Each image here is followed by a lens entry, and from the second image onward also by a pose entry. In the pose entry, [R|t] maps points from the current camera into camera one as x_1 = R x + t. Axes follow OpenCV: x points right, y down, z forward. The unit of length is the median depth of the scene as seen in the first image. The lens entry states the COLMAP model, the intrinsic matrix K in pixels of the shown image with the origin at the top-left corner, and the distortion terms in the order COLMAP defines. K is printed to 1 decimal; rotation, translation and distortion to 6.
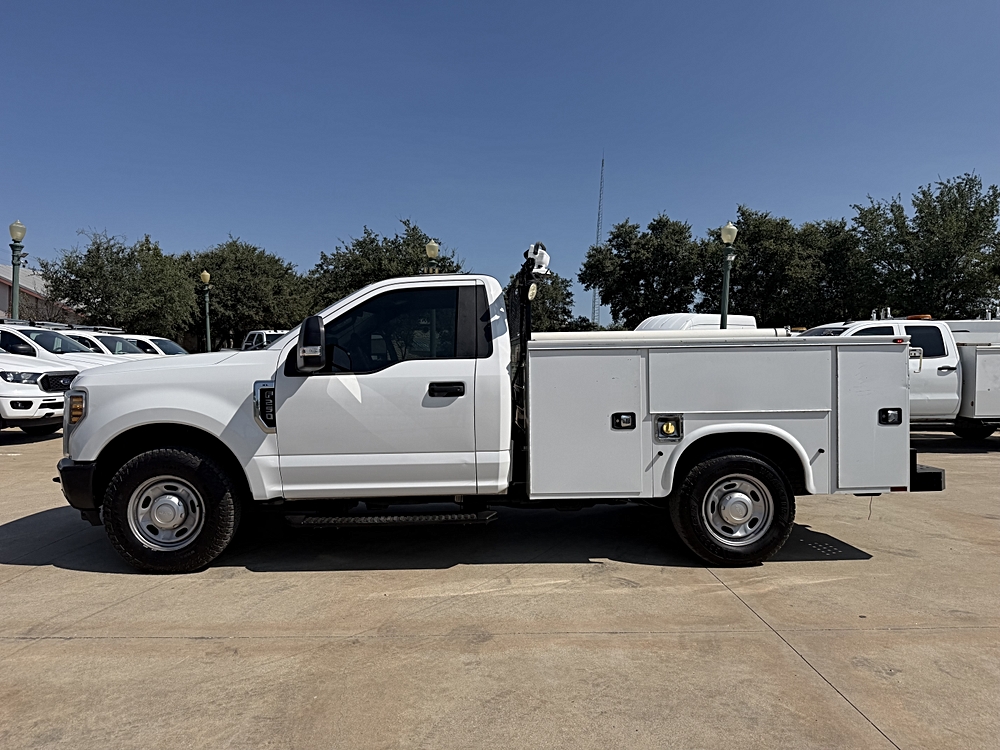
lens RADIAL K [[704.8, 0, 499.2], [0, 704.8, 372.3], [0, 0, 1]] dist [0.051319, -0.067407]
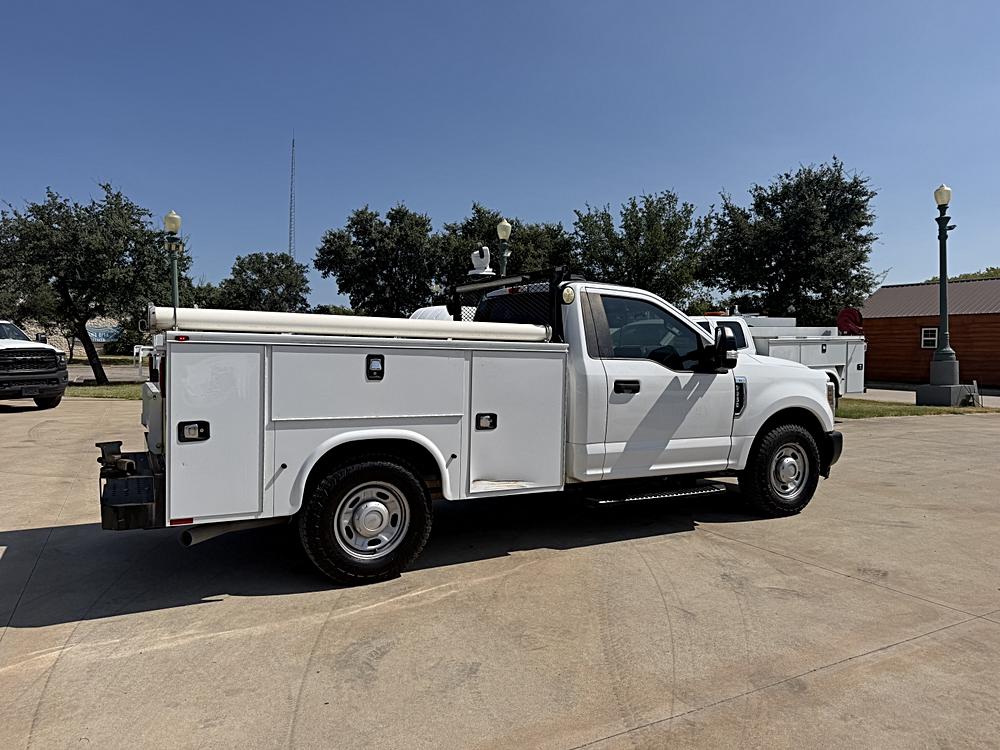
lens RADIAL K [[704.8, 0, 506.3], [0, 704.8, 375.8], [0, 0, 1]] dist [0.051319, -0.067407]
pose [[0.898297, -0.024398, 0.438711, -0.541997], [0.015794, 0.999605, 0.023252, -0.023138], [-0.439104, -0.013958, 0.898328, 0.283910]]
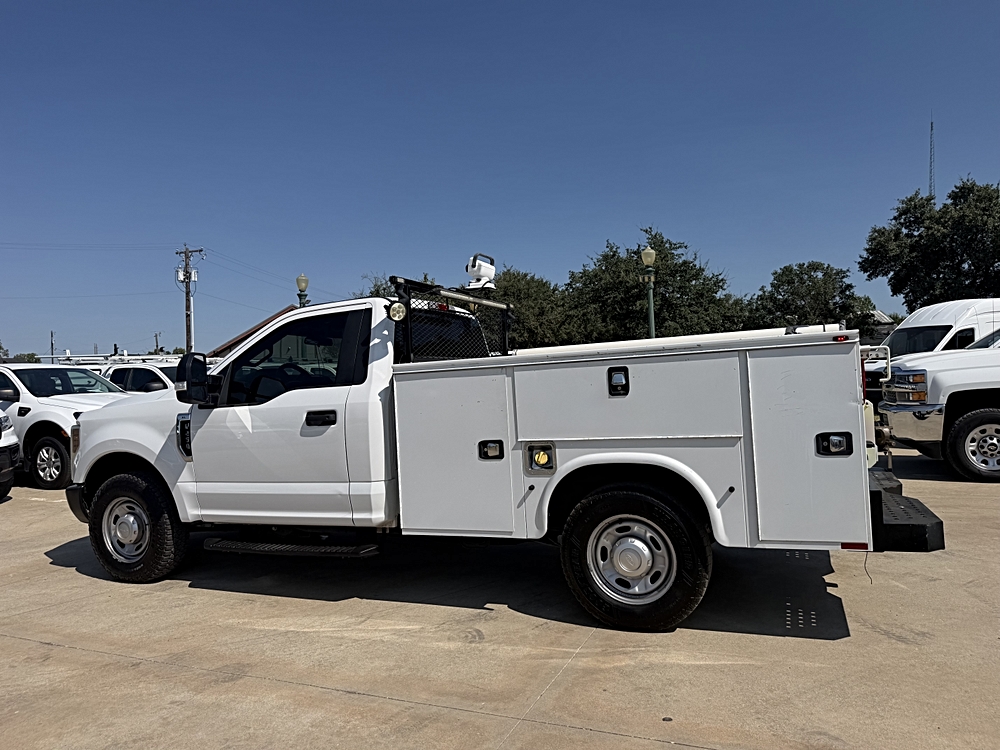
lens RADIAL K [[704.8, 0, 491.6], [0, 704.8, 379.6], [0, 0, 1]] dist [0.051319, -0.067407]
pose [[0.901263, -0.041840, -0.431247, 0.557134], [0.038812, 0.999121, -0.015823, -0.004884], [0.431530, -0.002477, 0.902095, 0.206648]]
